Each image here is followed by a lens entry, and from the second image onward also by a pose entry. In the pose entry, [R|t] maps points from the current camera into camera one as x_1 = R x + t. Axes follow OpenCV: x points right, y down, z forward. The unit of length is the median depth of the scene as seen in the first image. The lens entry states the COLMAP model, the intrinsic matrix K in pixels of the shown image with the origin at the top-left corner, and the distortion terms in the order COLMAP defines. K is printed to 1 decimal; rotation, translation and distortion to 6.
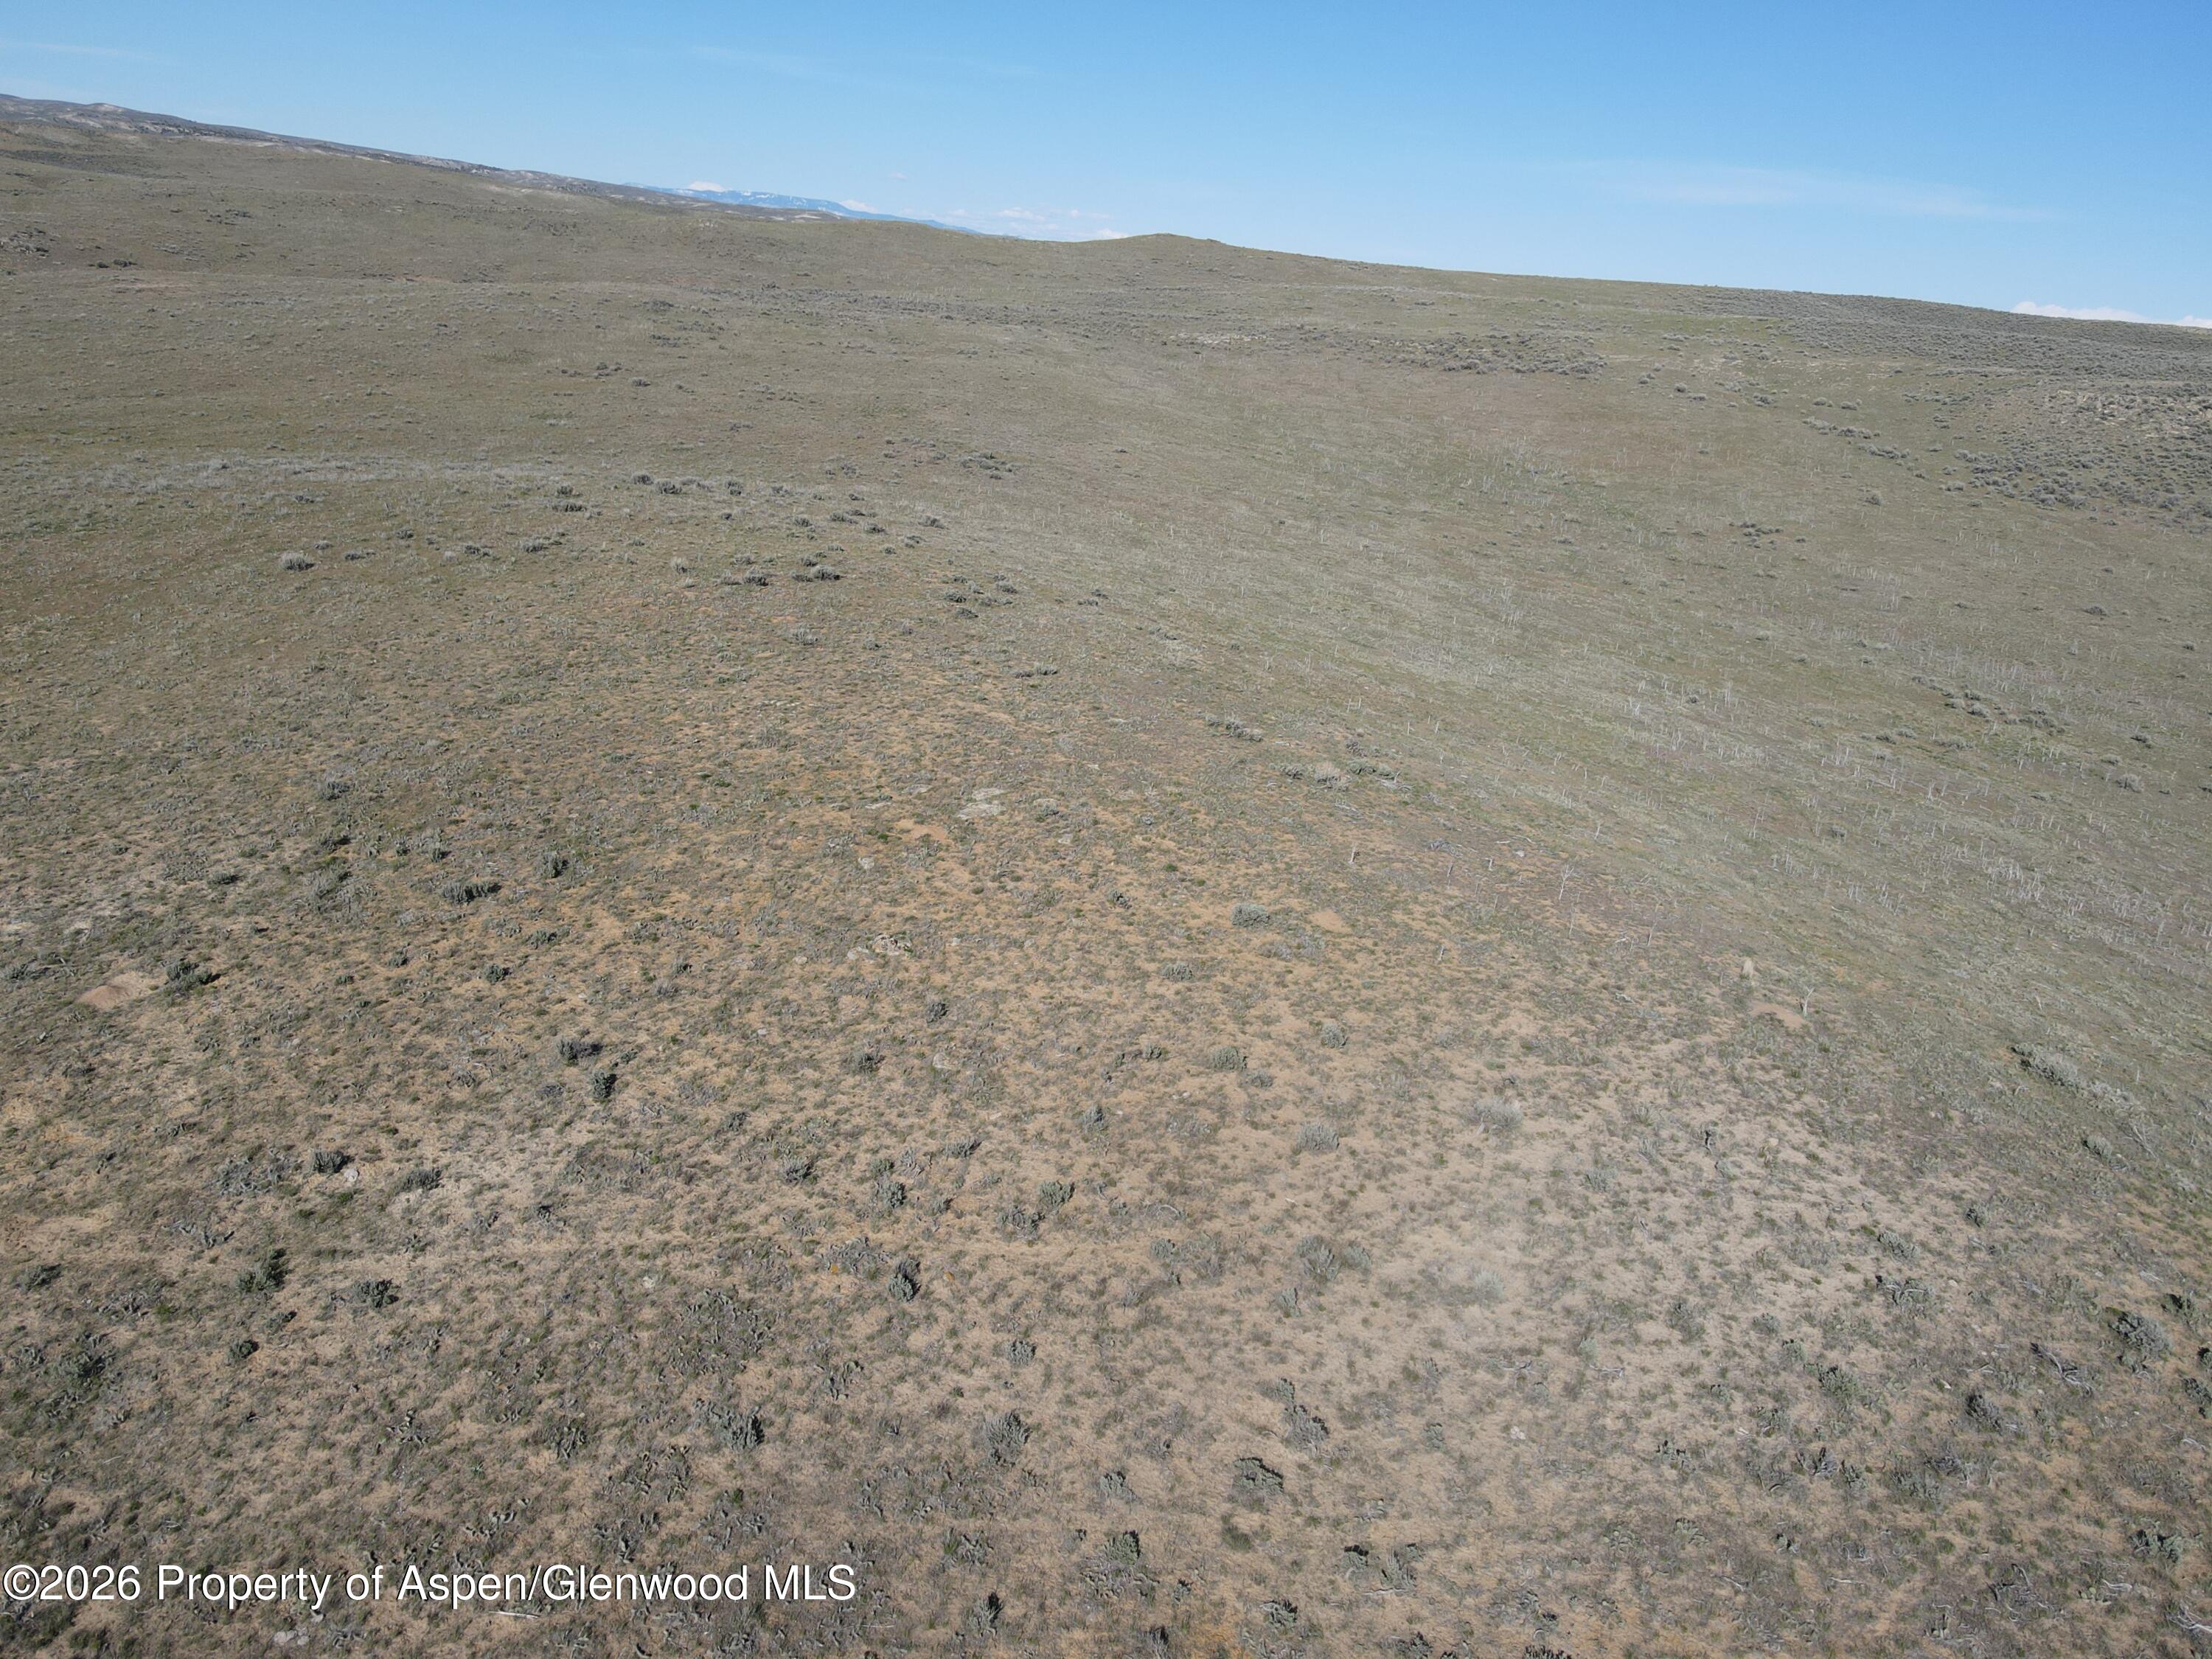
lens RADIAL K [[1612.5, 0, 1092.0], [0, 1612.5, 832.6], [0, 0, 1]] dist [0.005031, 0.023247]
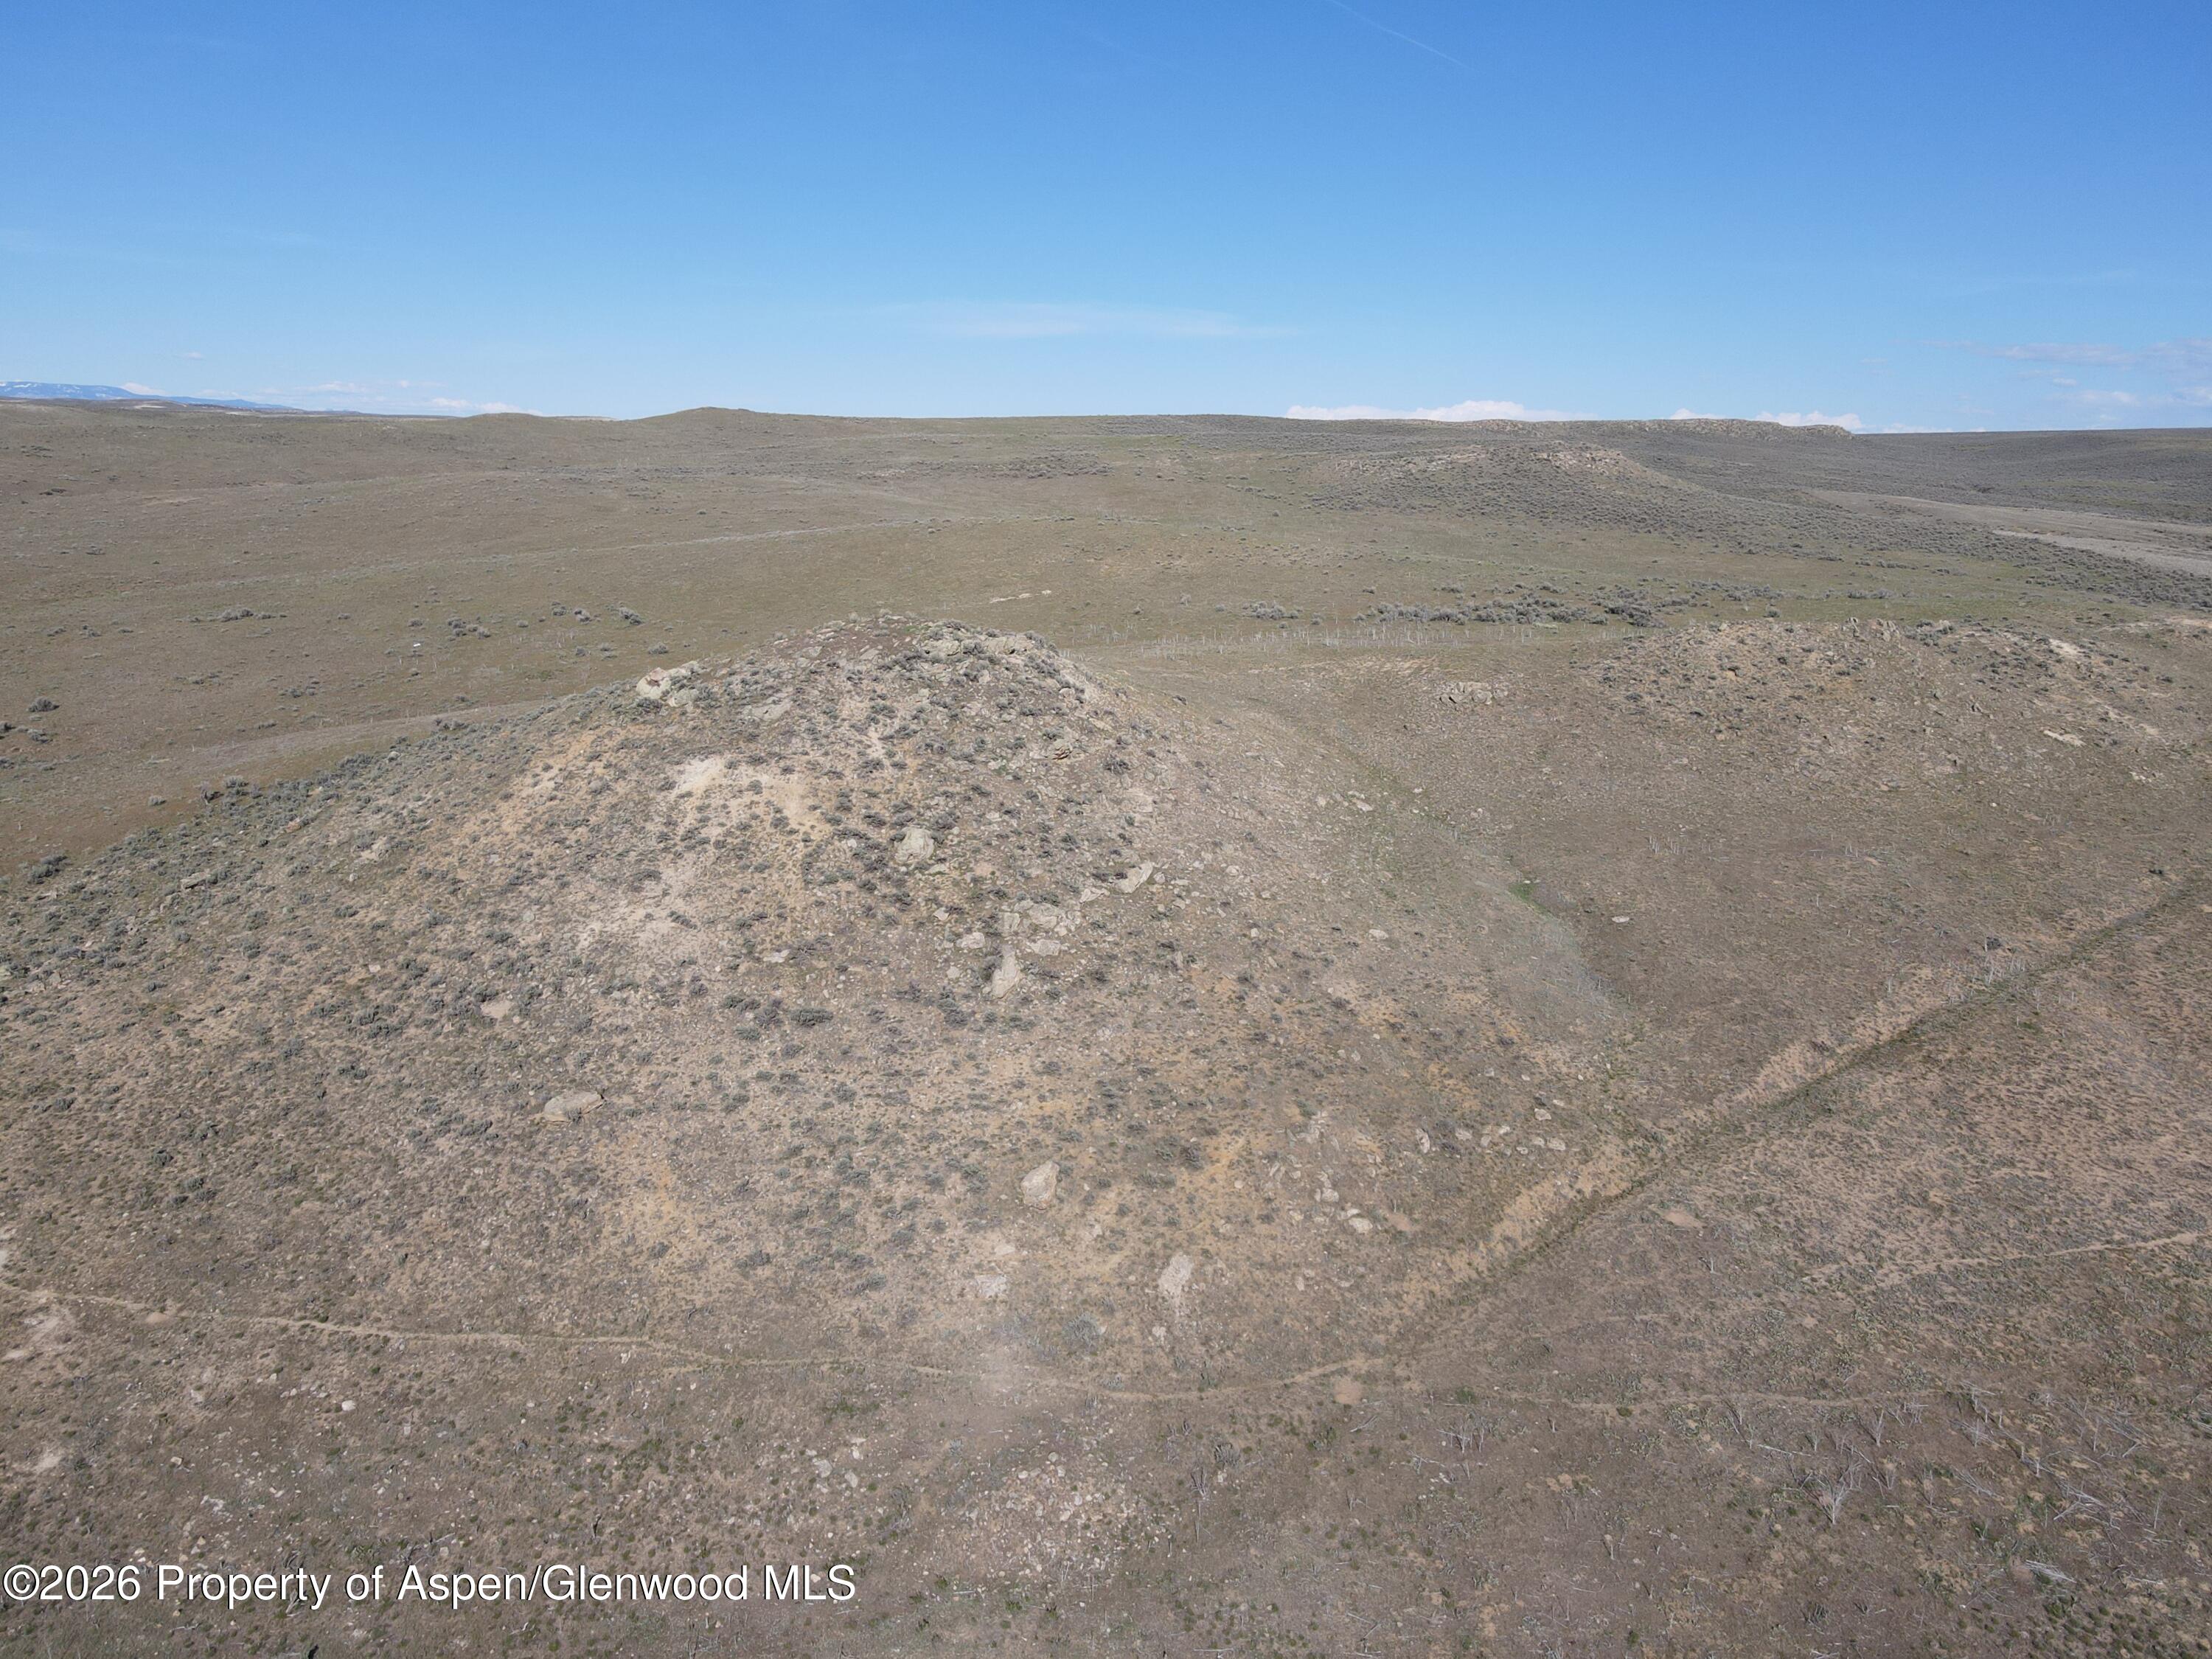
lens RADIAL K [[1612.5, 0, 1107.8], [0, 1612.5, 827.0], [0, 0, 1]] dist [0.005031, 0.023247]
pose [[0.923288, -0.163074, 0.347772, -1.088950], [0.191856, 0.980162, -0.049742, 0.539451], [-0.332761, 0.112648, 0.936259, -1.788284]]
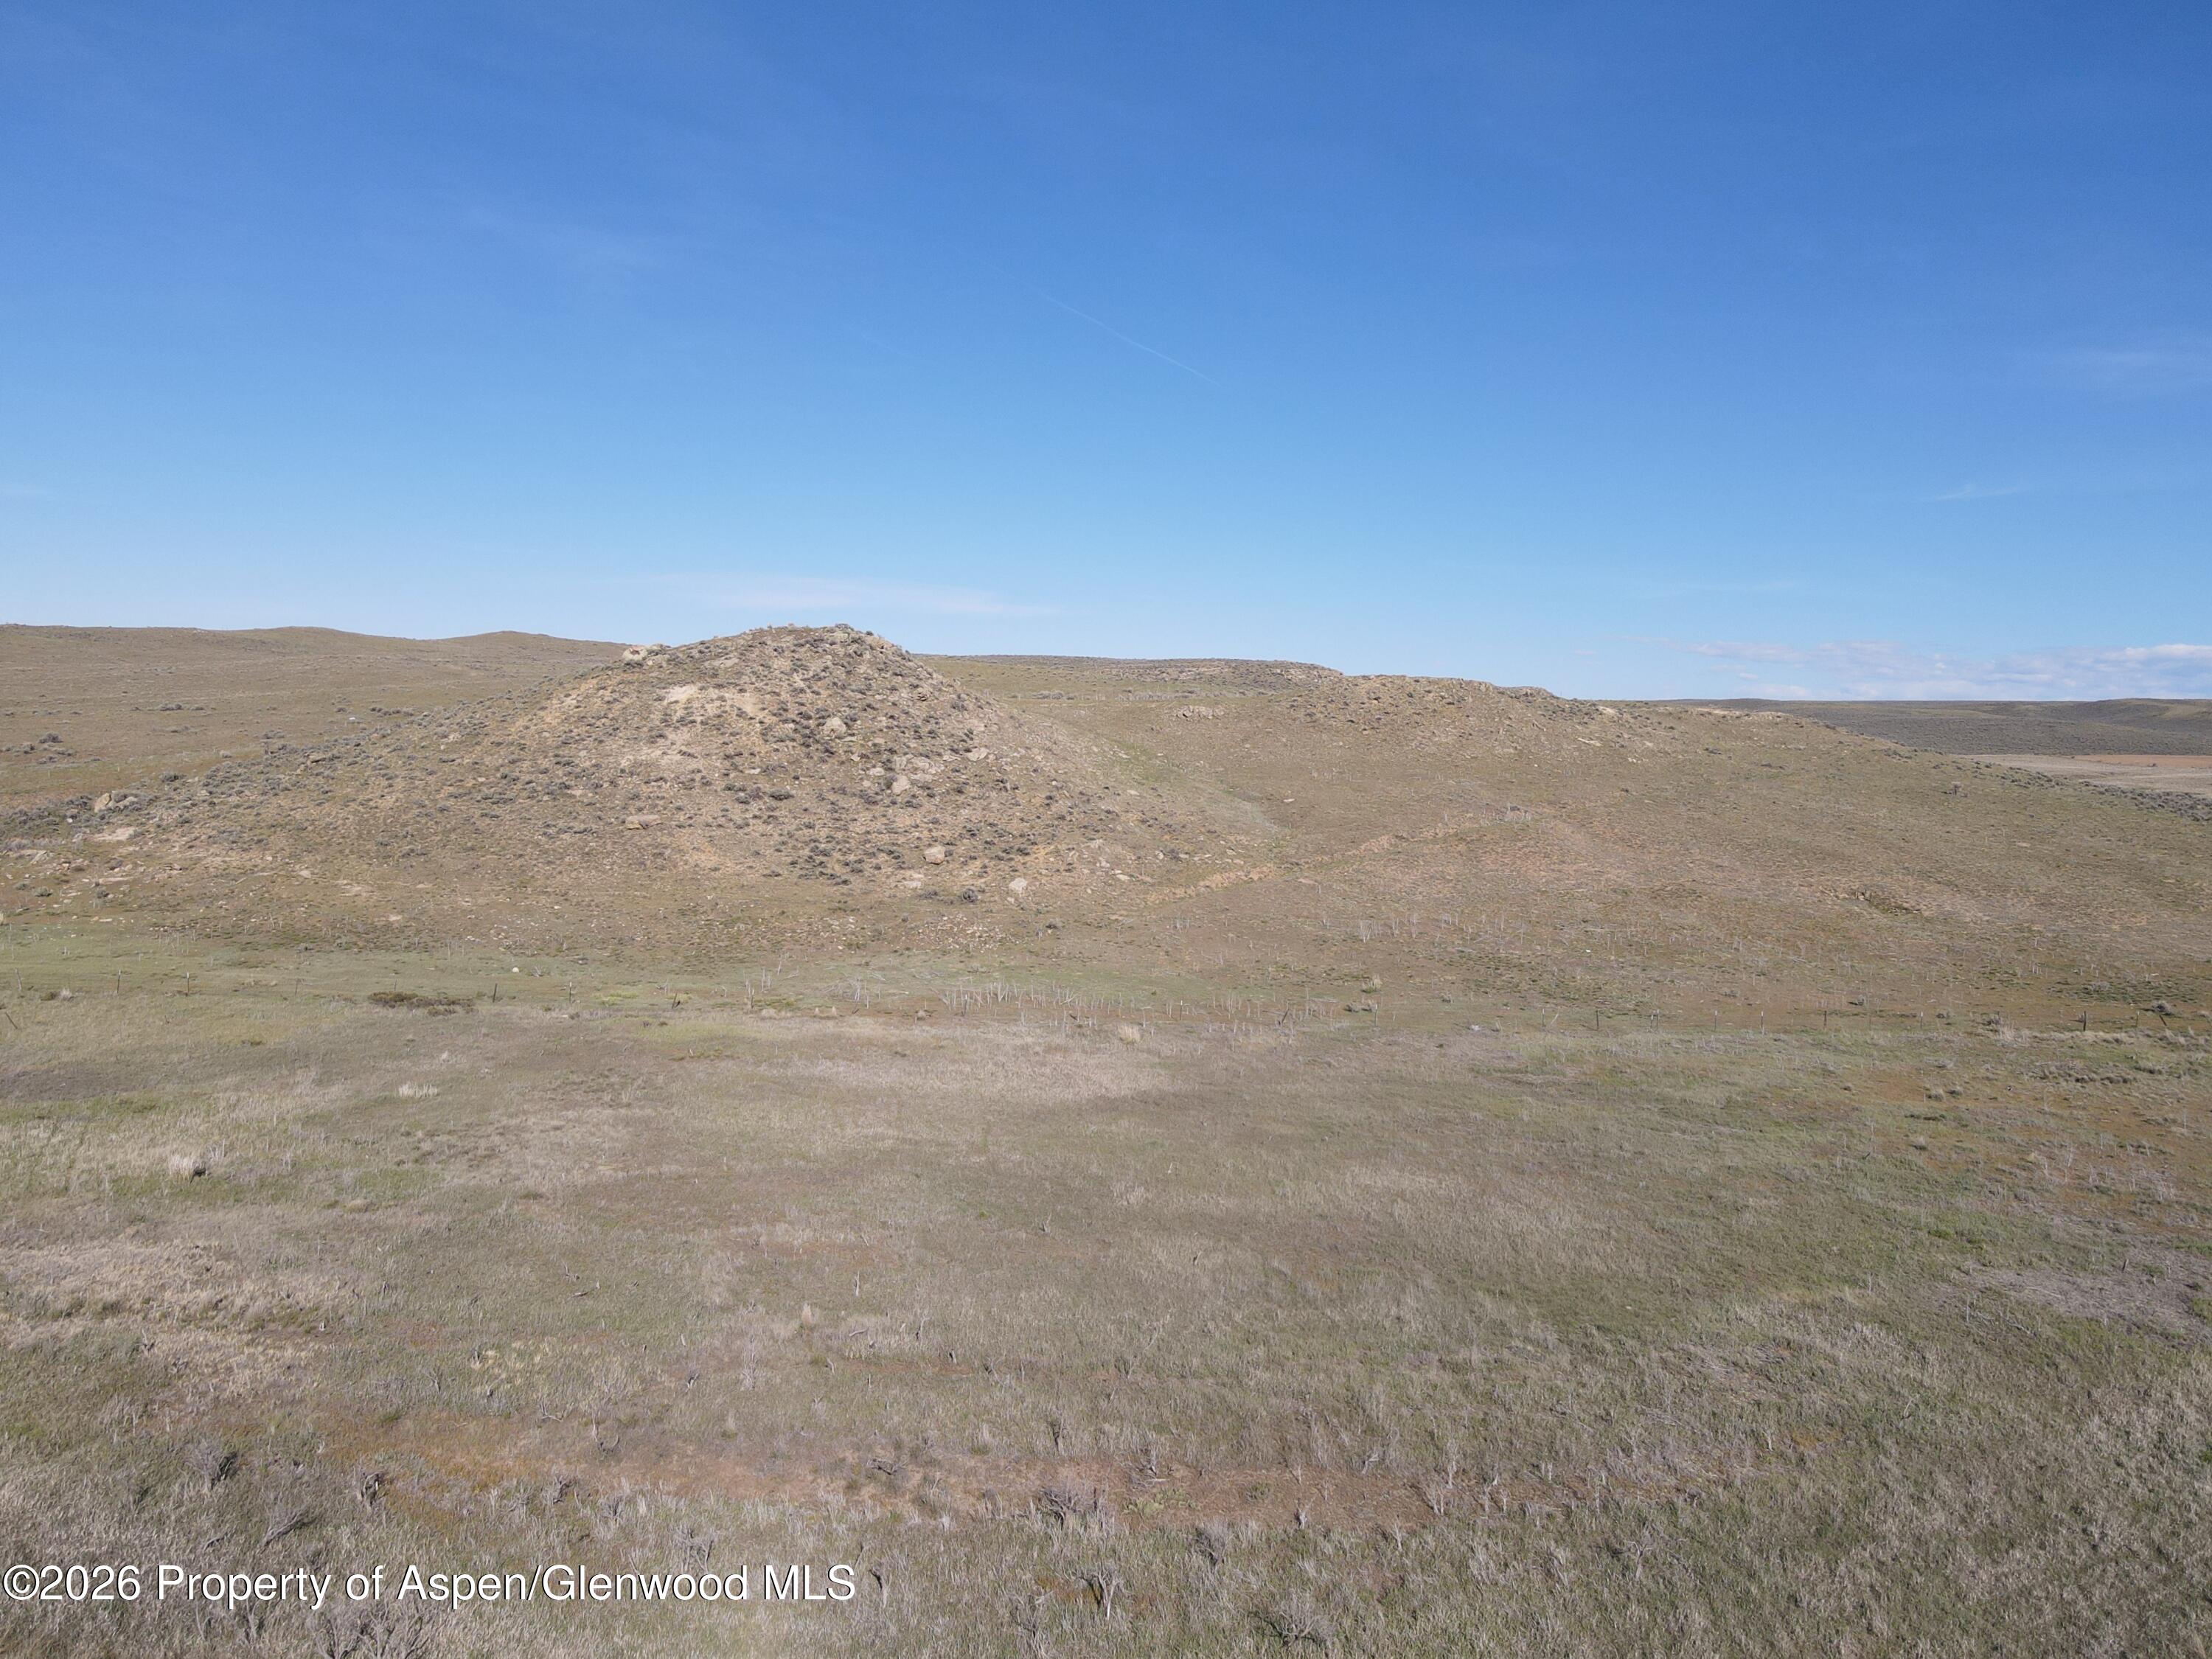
lens RADIAL K [[1612.5, 0, 1092.8], [0, 1612.5, 822.0], [0, 0, 1]] dist [0.005031, 0.023247]
pose [[0.866699, -0.093908, 0.489913, -1.408887], [0.208327, 0.960512, -0.184434, 0.909826], [-0.453248, 0.261910, 0.852038, -2.217423]]
